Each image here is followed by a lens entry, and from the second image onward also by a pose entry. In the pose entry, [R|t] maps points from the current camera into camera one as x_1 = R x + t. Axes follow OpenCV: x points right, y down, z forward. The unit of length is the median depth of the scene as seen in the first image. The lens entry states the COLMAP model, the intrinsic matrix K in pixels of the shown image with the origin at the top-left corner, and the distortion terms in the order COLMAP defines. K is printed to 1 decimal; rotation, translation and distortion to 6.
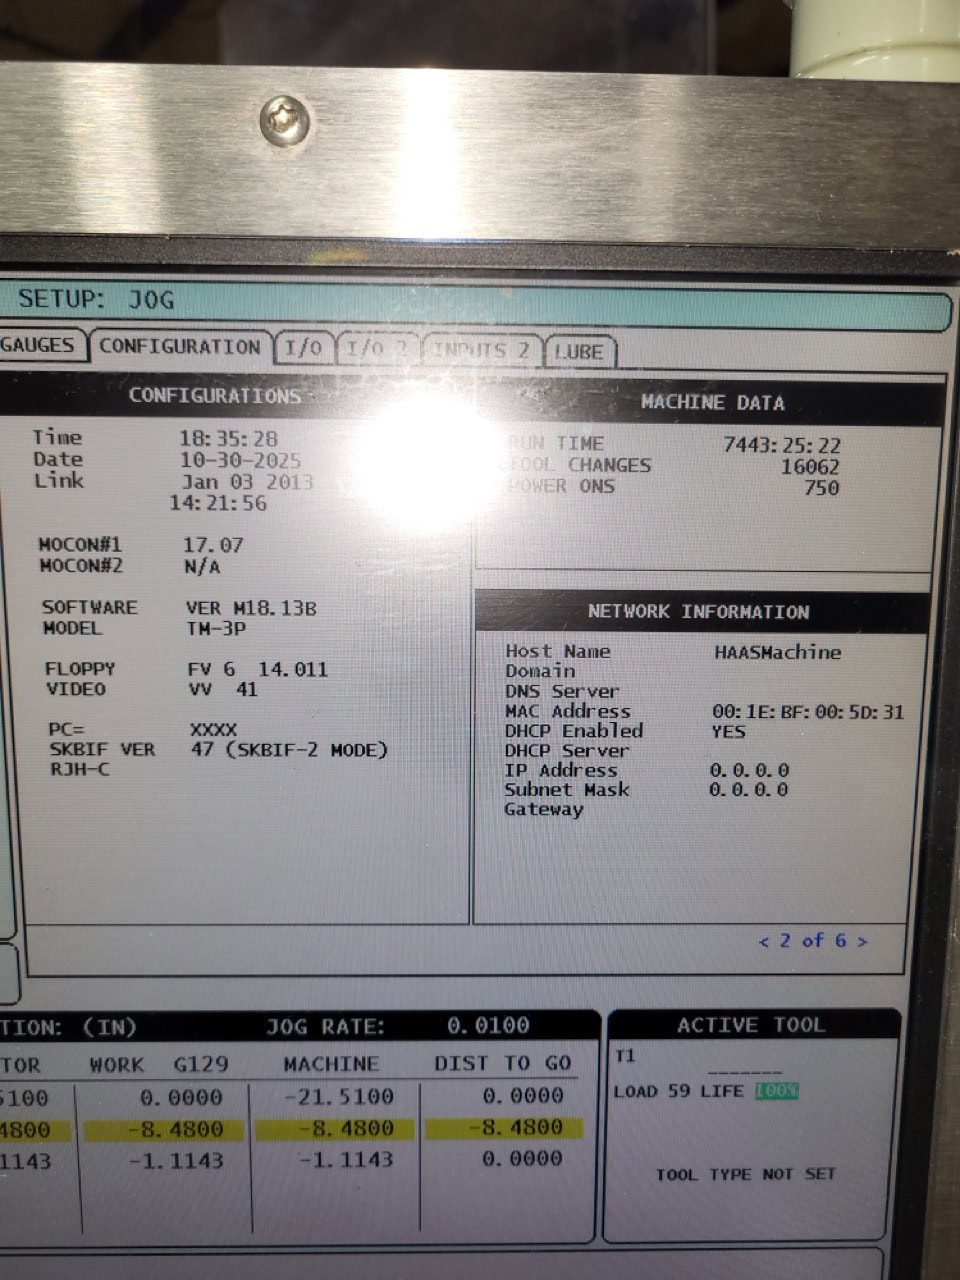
lens RADIAL K [[971.7, 0, 482.7], [0, 971.7, 636.2], [0, 0, 1]] dist [0.046517, -0.029134]
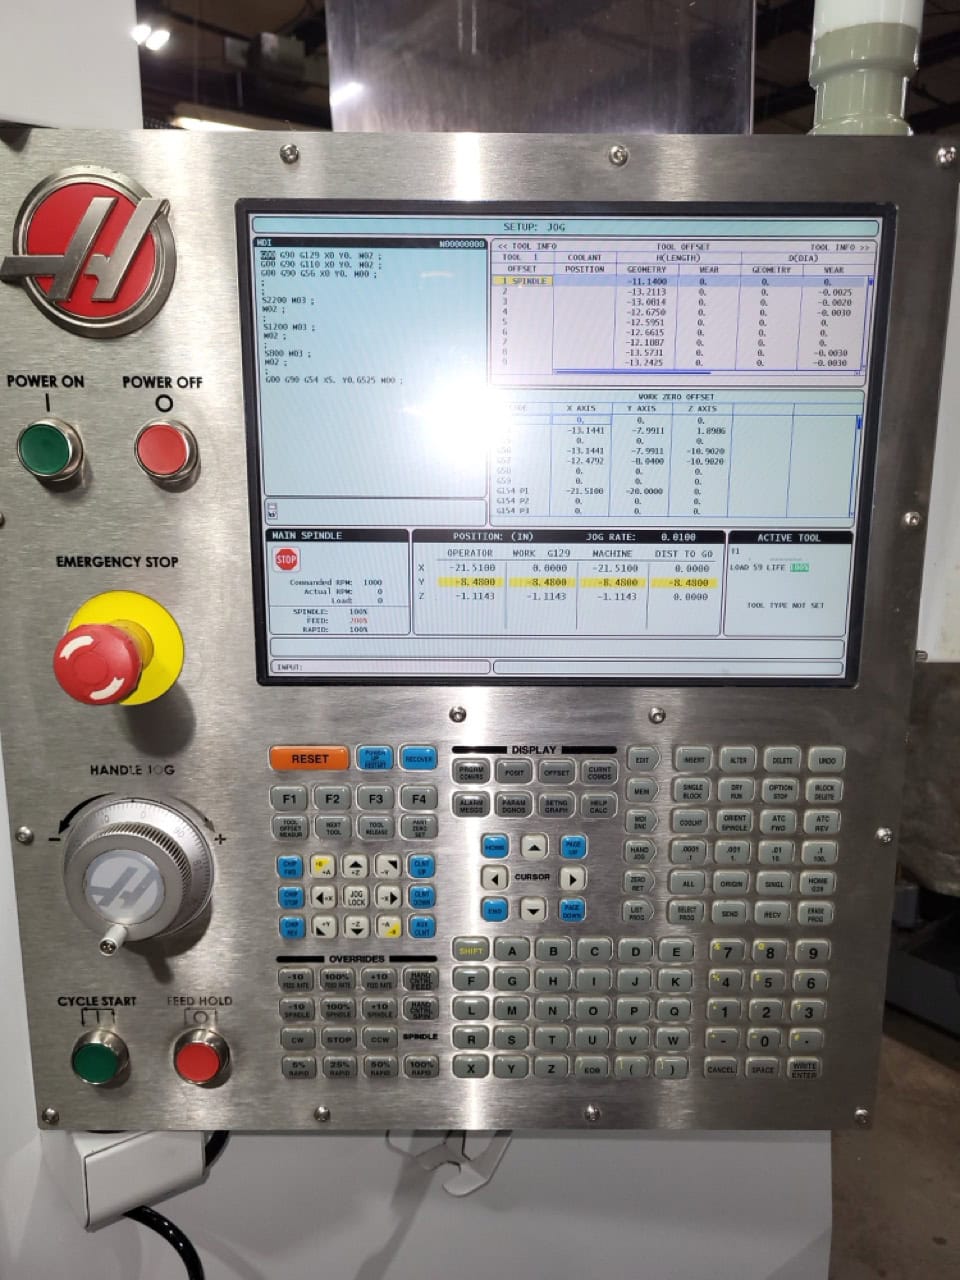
lens RADIAL K [[971.7, 0, 491.4], [0, 971.7, 638.2], [0, 0, 1]] dist [0.046517, -0.029134]
pose [[0.999845, -0.000668, -0.017593, -0.408098], [0.001470, 0.998960, 0.045578, 0.532400], [0.017544, -0.045596, 0.998806, -1.393130]]
